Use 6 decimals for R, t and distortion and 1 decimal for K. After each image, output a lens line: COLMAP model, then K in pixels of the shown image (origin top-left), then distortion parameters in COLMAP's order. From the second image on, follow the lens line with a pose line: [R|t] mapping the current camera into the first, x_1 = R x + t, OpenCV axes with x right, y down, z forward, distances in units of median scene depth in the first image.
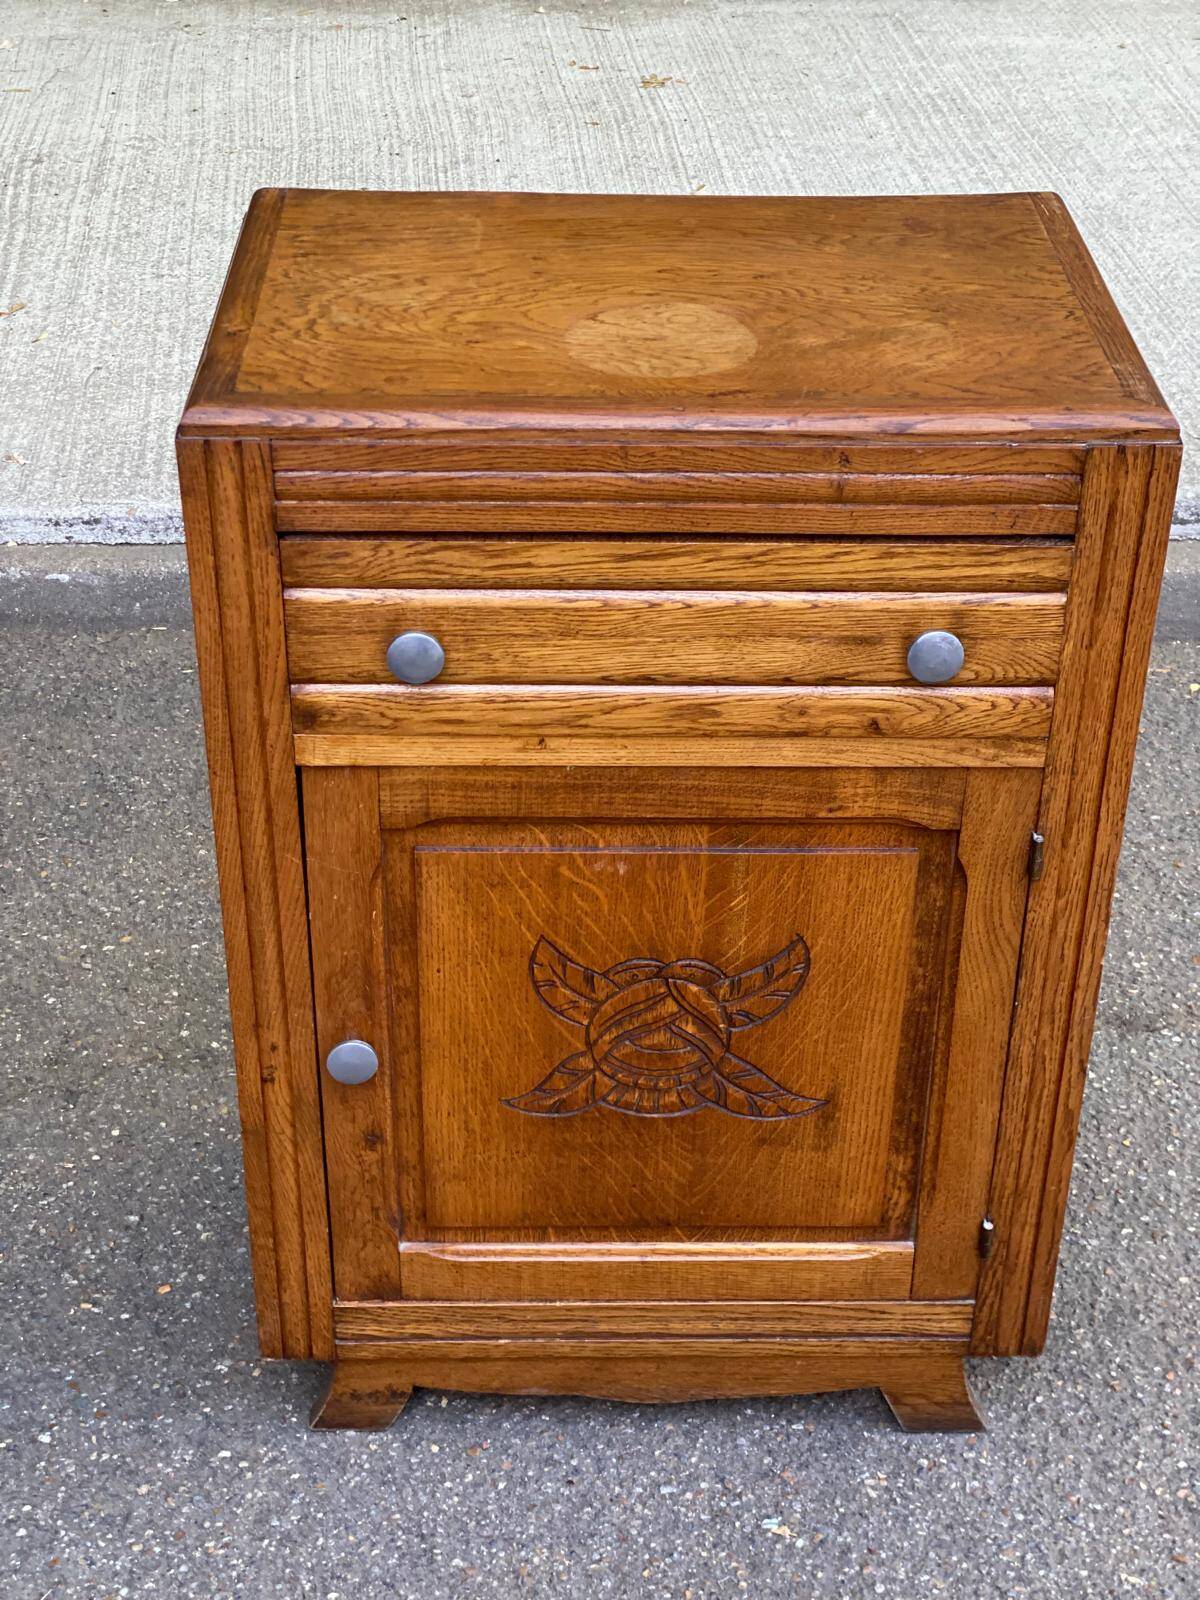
lens RADIAL K [[2493.1, 0, 612.4], [0, 2493.1, 762.3], [0, 0, 1]] dist [0.144105, 0.000000]
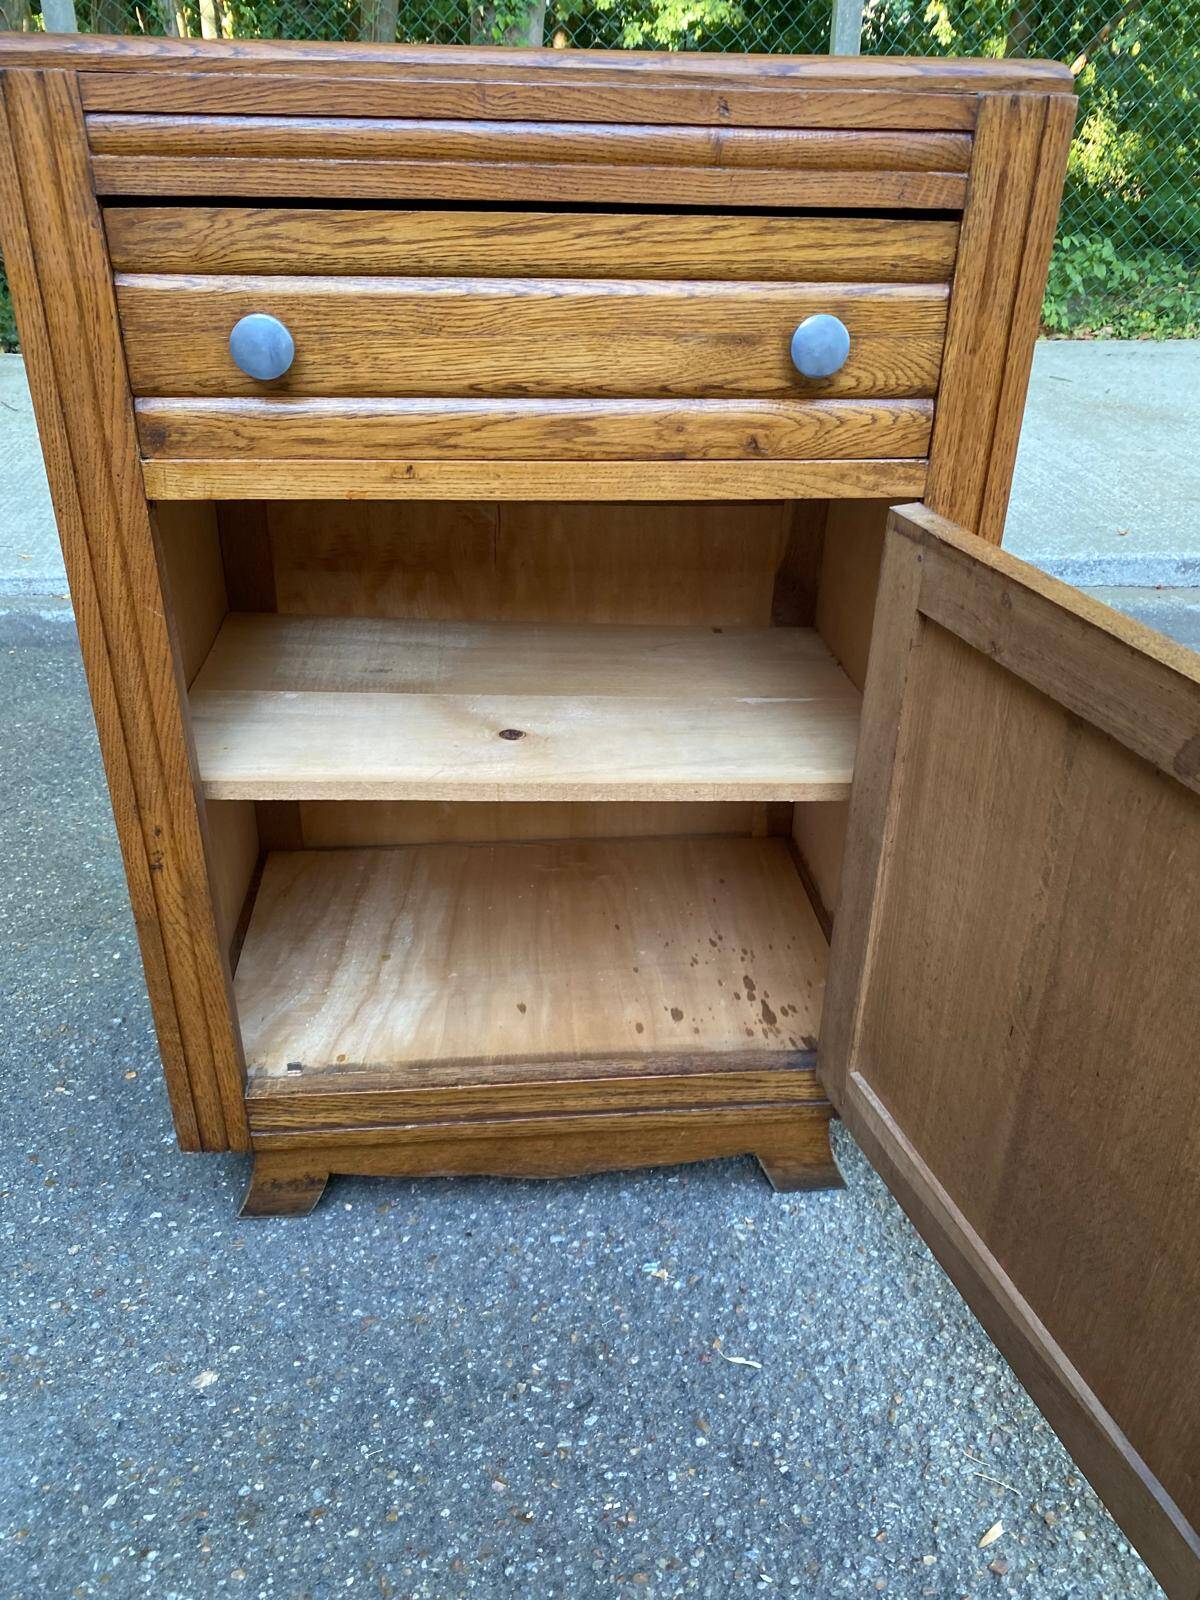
lens RADIAL K [[1258.7, 0, 621.2], [0, 1258.7, 763.0], [0, 0, 1]] dist [0.019083, -0.018939]
pose [[0.997045, -0.027554, 0.071712, 0.013893], [0.033486, 0.995996, -0.082886, 0.140231], [-0.069141, 0.085042, 0.993976, 0.504945]]
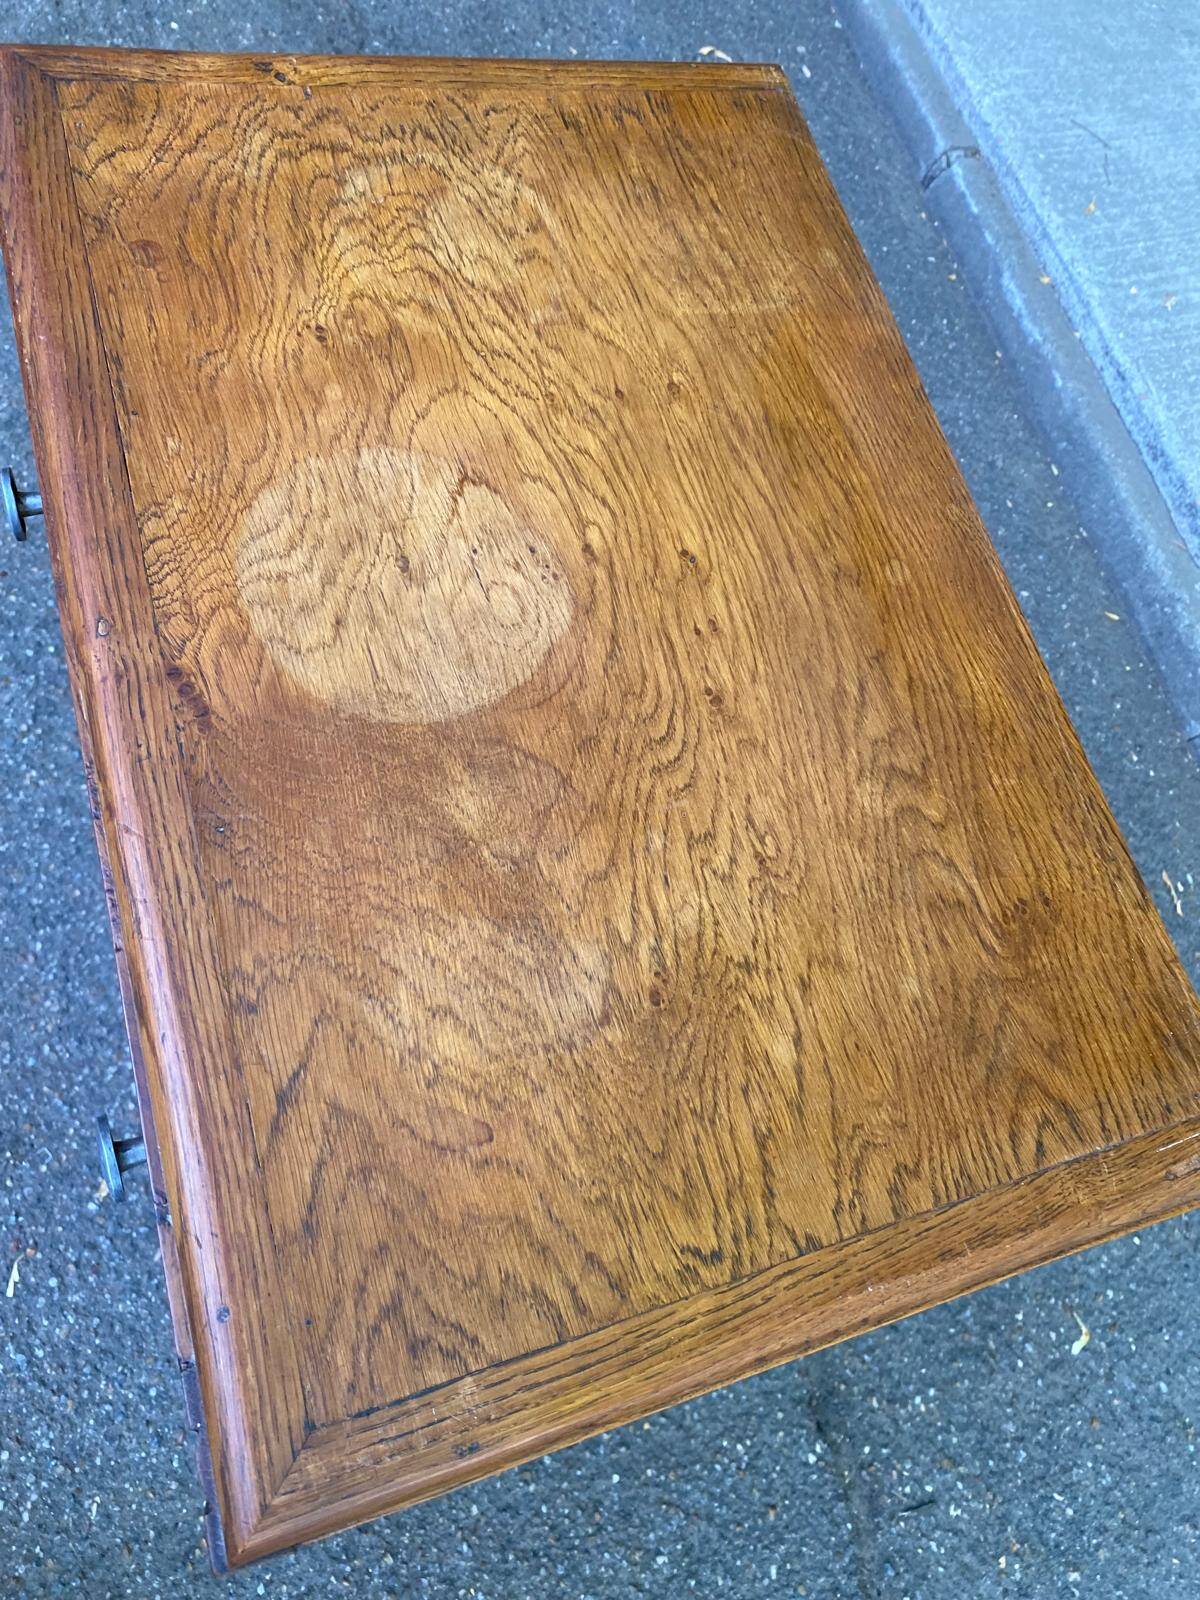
lens RADIAL K [[1258.9, 0, 581.1], [0, 1258.9, 753.6], [0, 0, 1]] dist [0.001312, 0.001302]
pose [[0.266999, 0.901754, -0.339927, 0.165741], [-0.704528, 0.423319, 0.569597, -0.339355], [0.657534, 0.087407, 0.748337, 0.764072]]
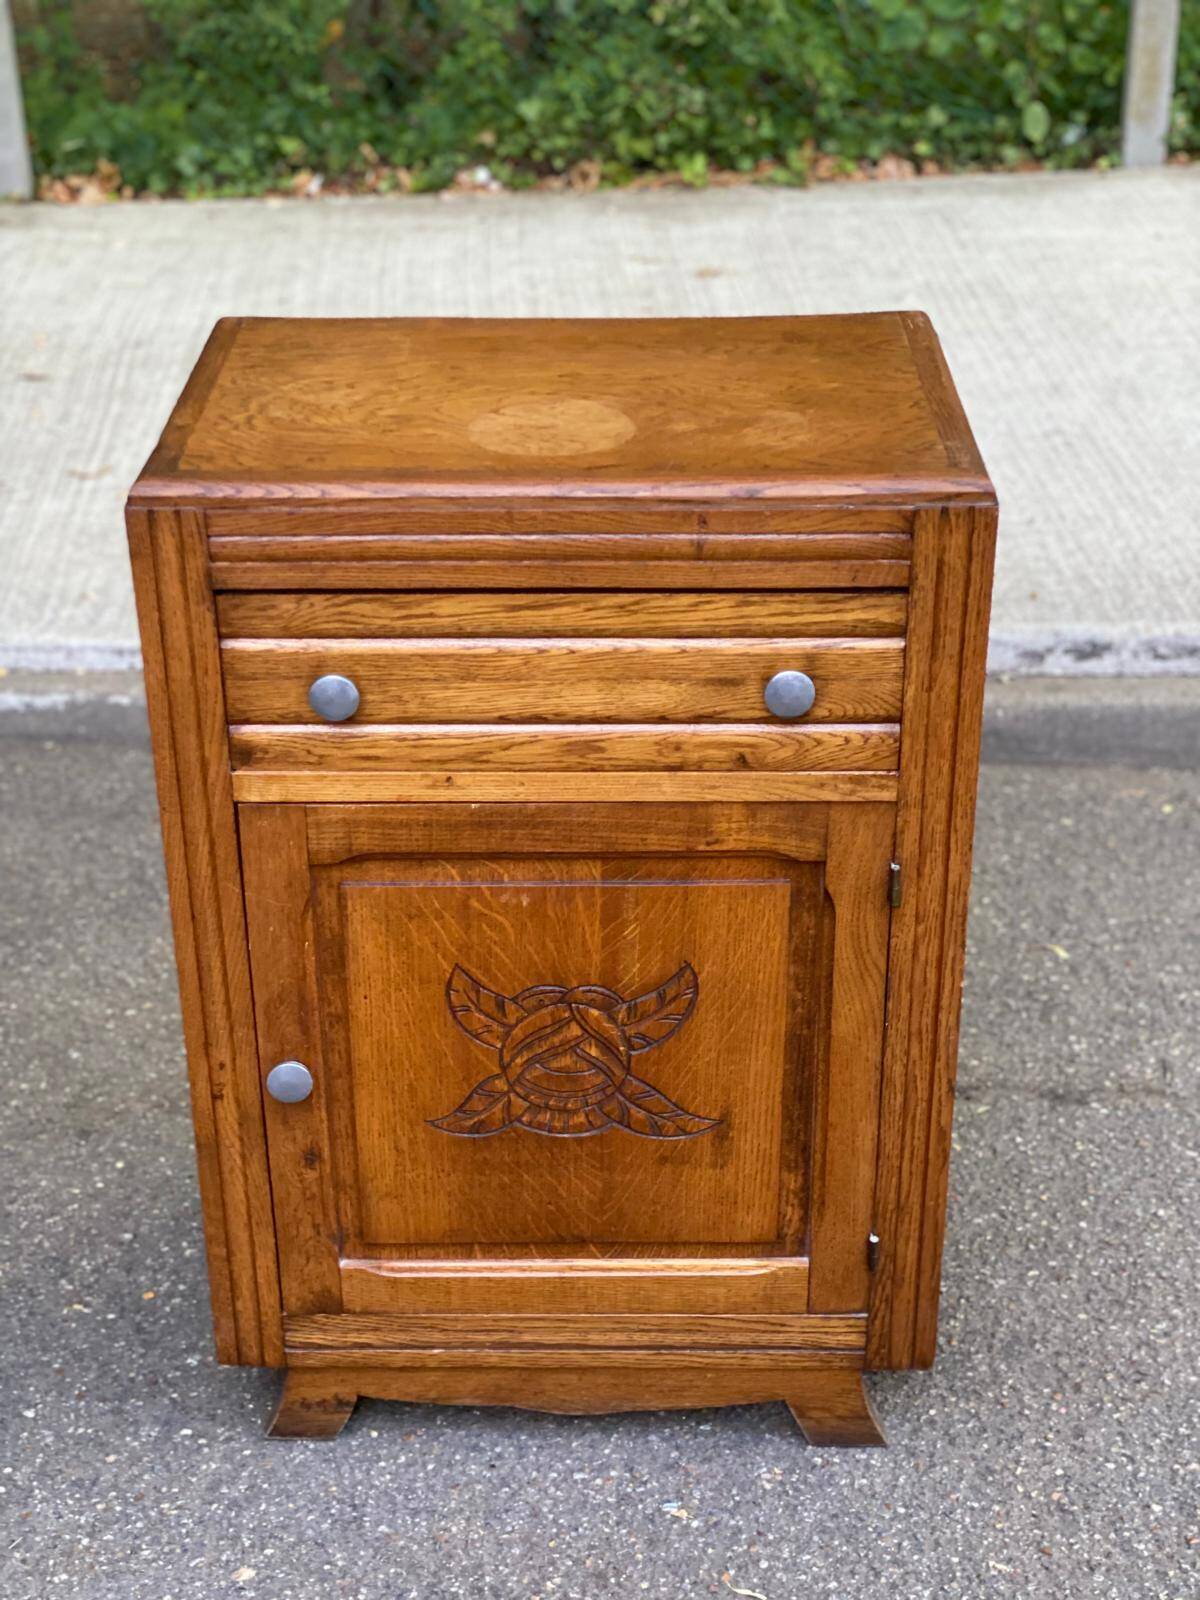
lens RADIAL K [[2505.9, 0, 552.6], [0, 2505.9, 811.3], [0, 0, 1]] dist [0.134957, 0.000000]
pose [[0.998524, -0.005274, -0.054063, 0.077048], [0.001401, 0.997444, -0.071437, 0.084008], [0.054301, 0.071256, 0.995979, -0.125412]]
